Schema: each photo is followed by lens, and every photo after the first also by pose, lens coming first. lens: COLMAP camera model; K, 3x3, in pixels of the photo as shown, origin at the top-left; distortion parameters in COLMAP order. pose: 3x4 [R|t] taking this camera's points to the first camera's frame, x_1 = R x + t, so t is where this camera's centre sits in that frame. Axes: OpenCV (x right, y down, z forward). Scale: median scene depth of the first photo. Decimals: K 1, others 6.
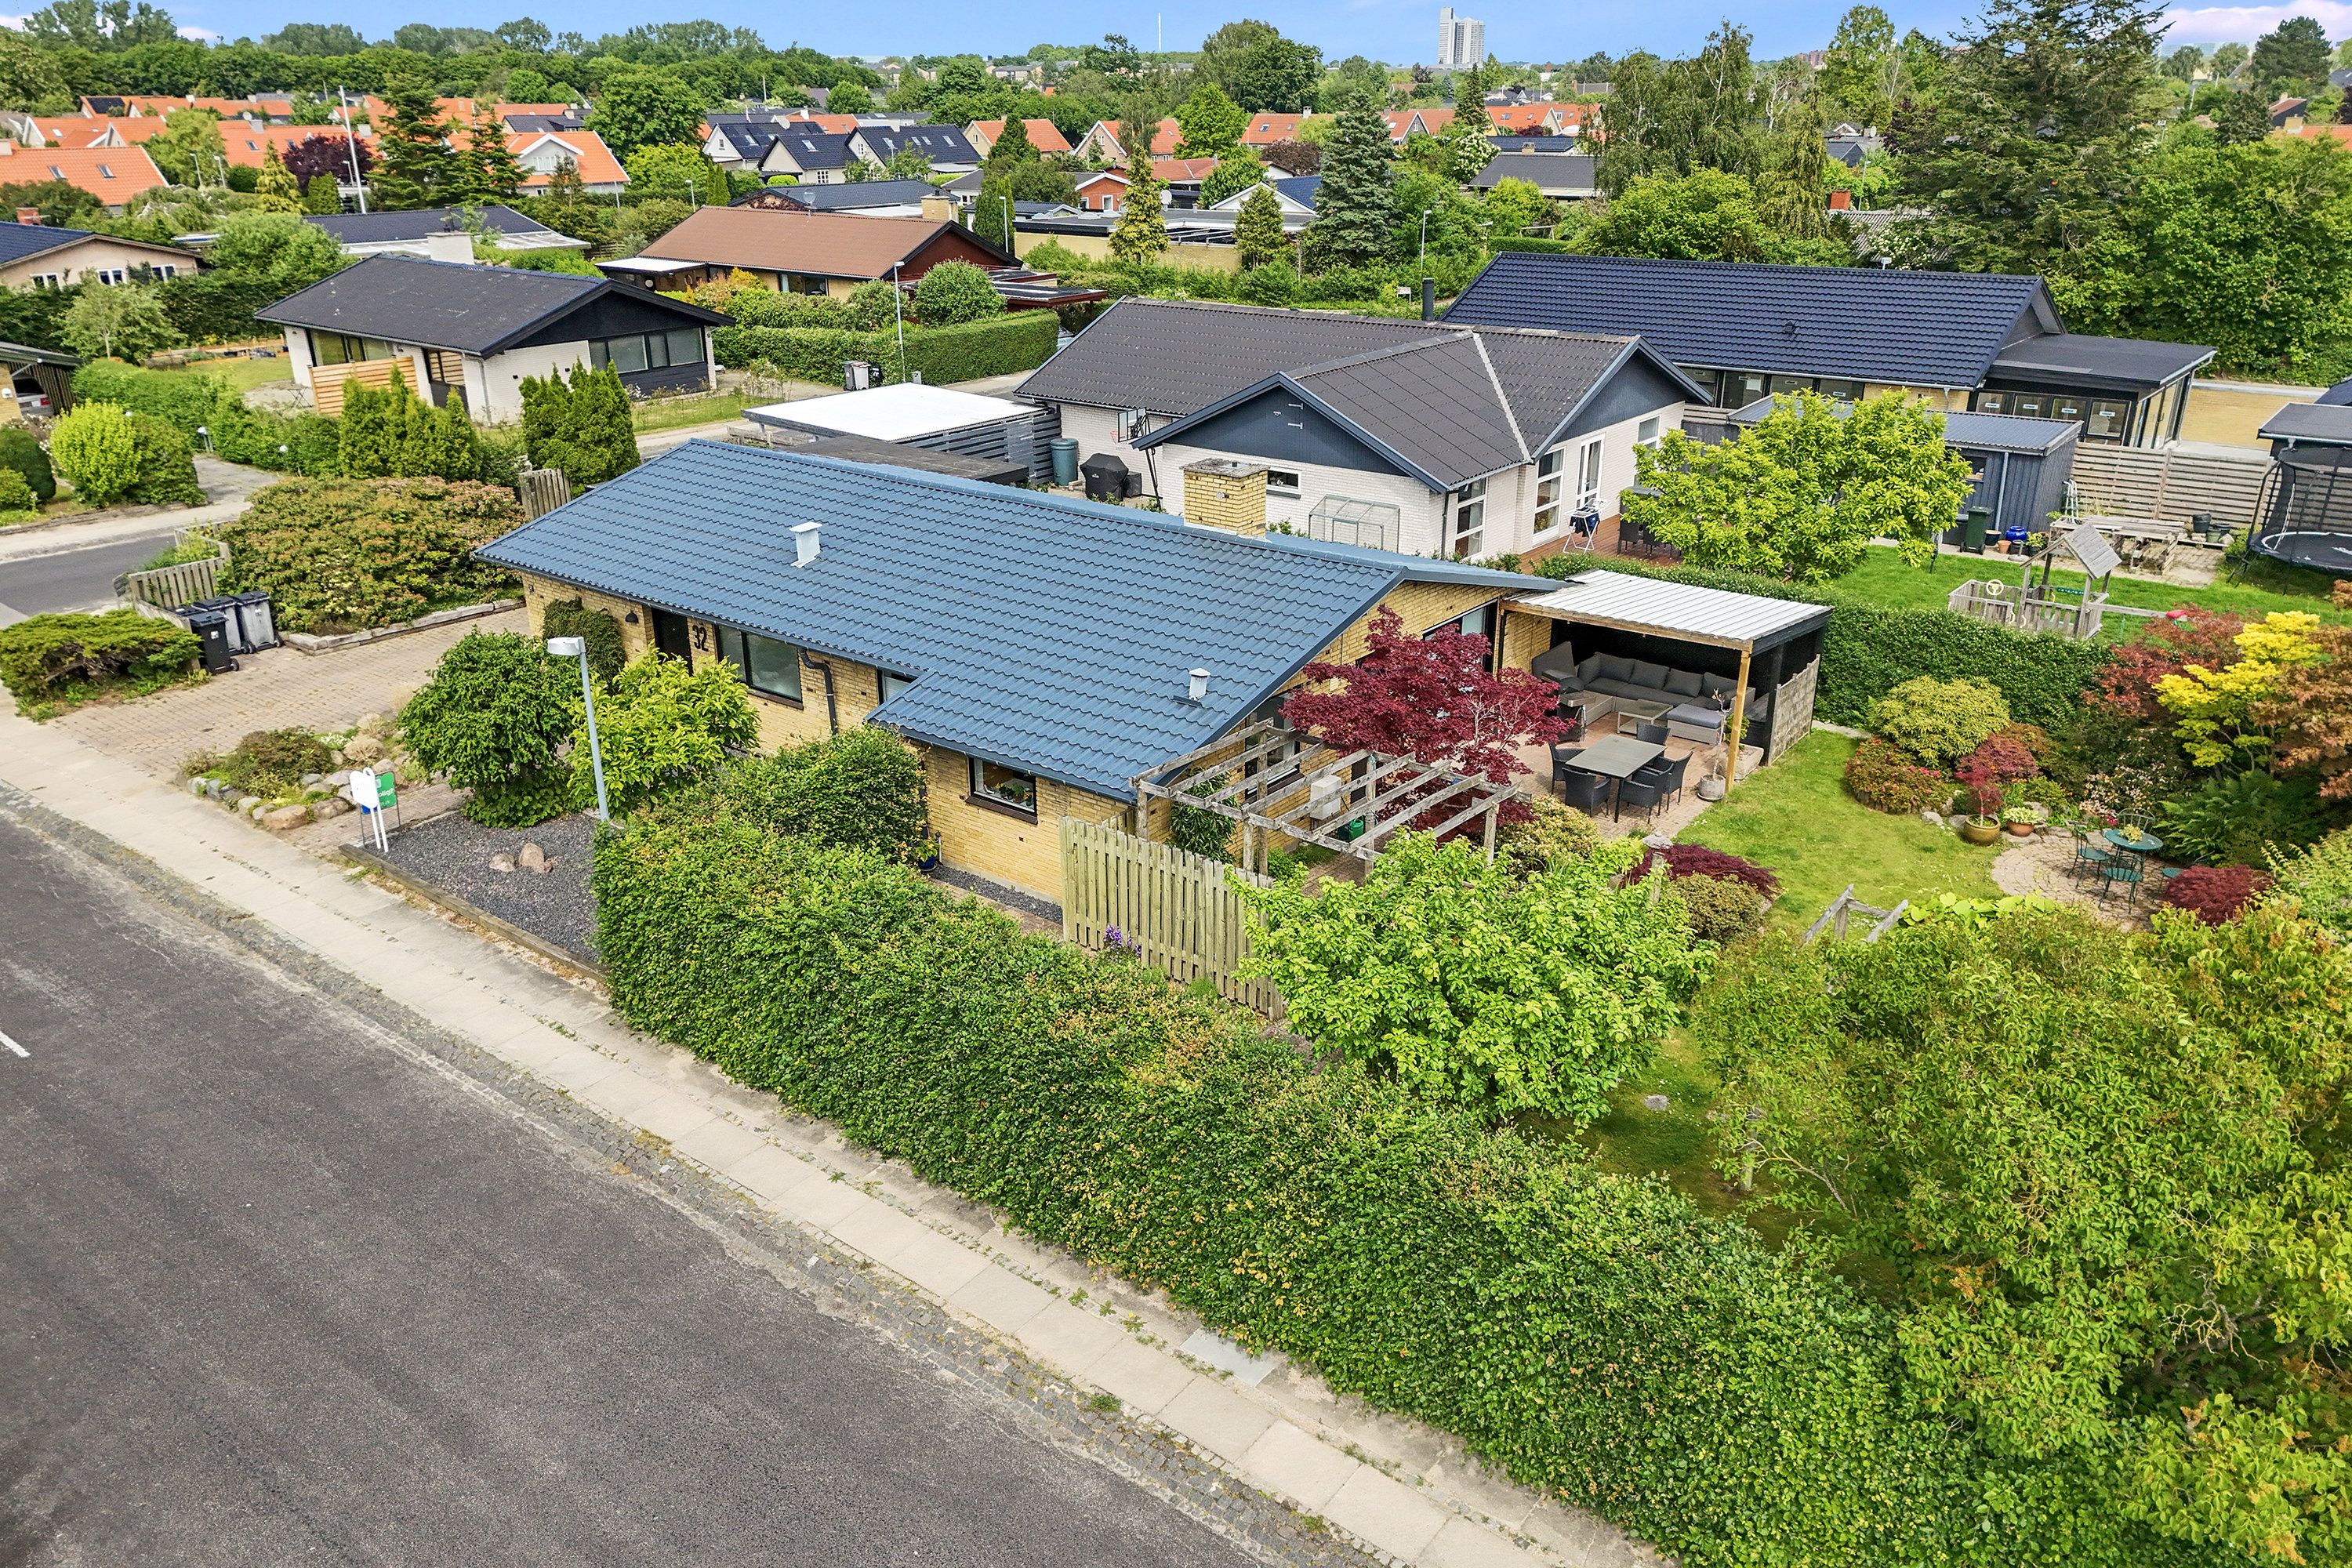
lens RADIAL K [[1726.5, 0, 1168.5], [0, 1726.5, 781.0], [0, 0, 1]] dist [0.061089, -0.045505]
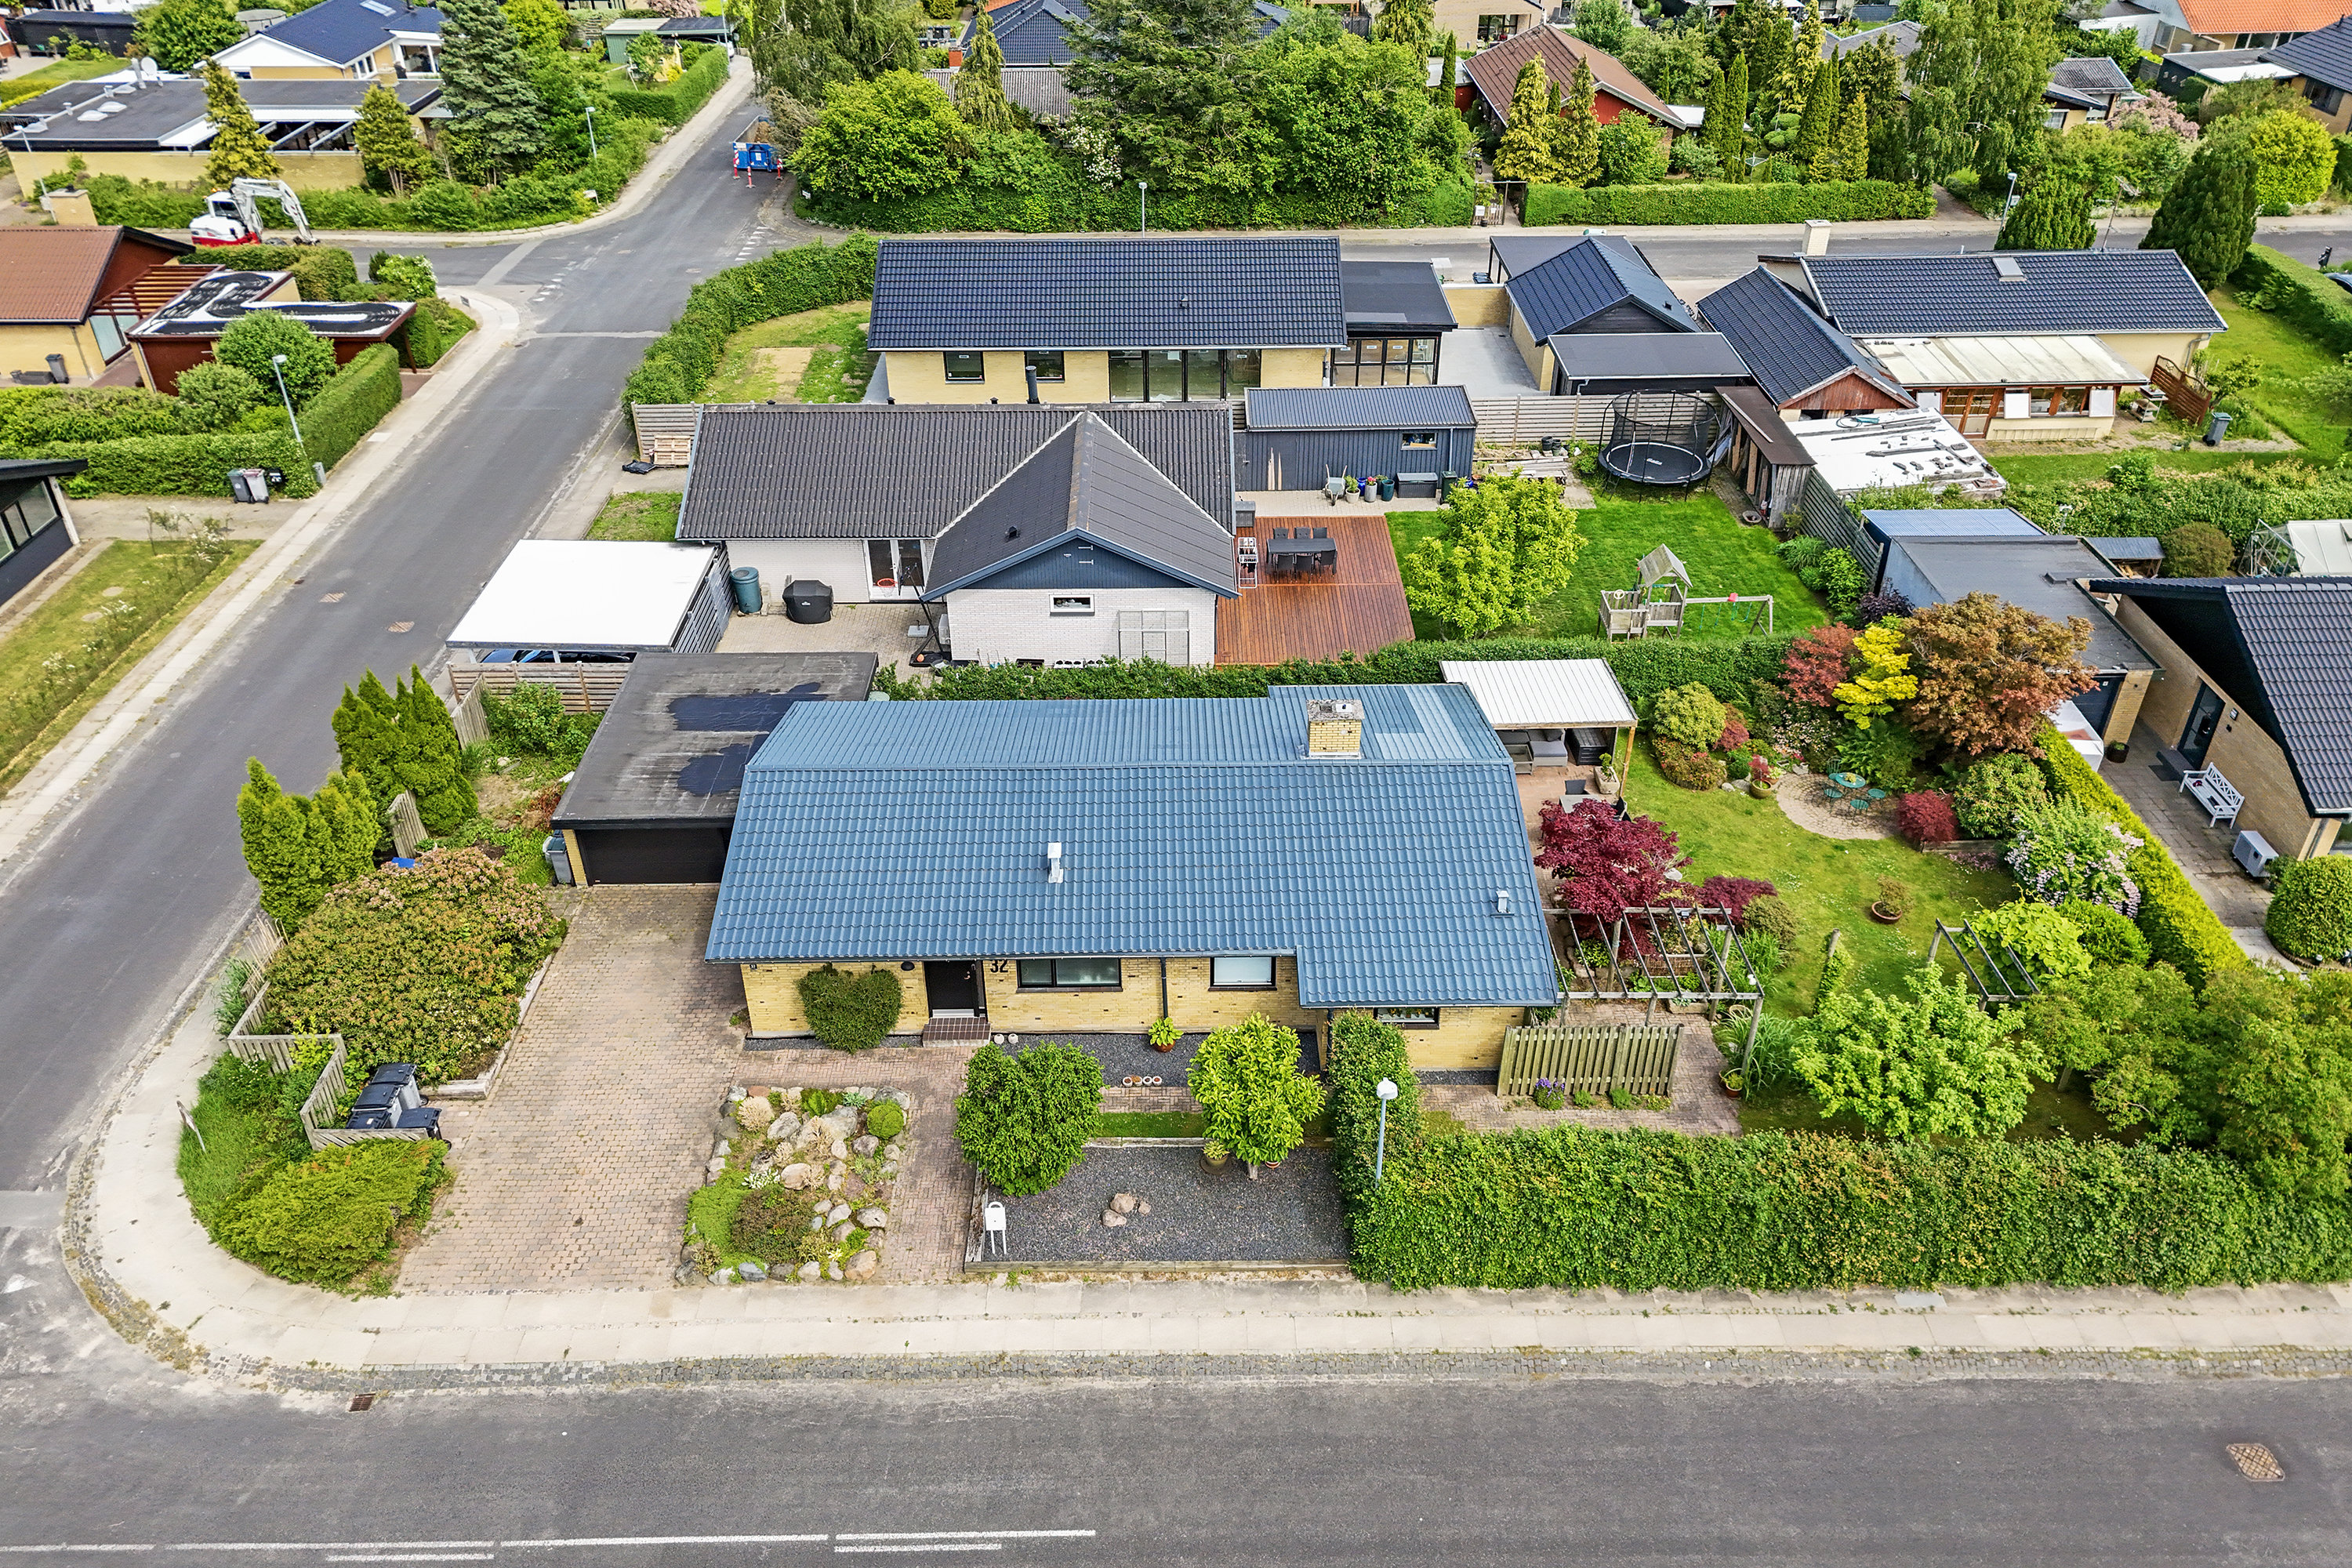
lens RADIAL K [[1726.5, 0, 1168.5], [0, 1726.5, 781.0], [0, 0, 1]] dist [0.061089, -0.045505]
pose [[0.778627, -0.343165, 0.525336, -0.623671], [0.235639, 0.935839, 0.262067, -0.399568], [-0.581562, -0.080263, 0.809533, -0.029569]]
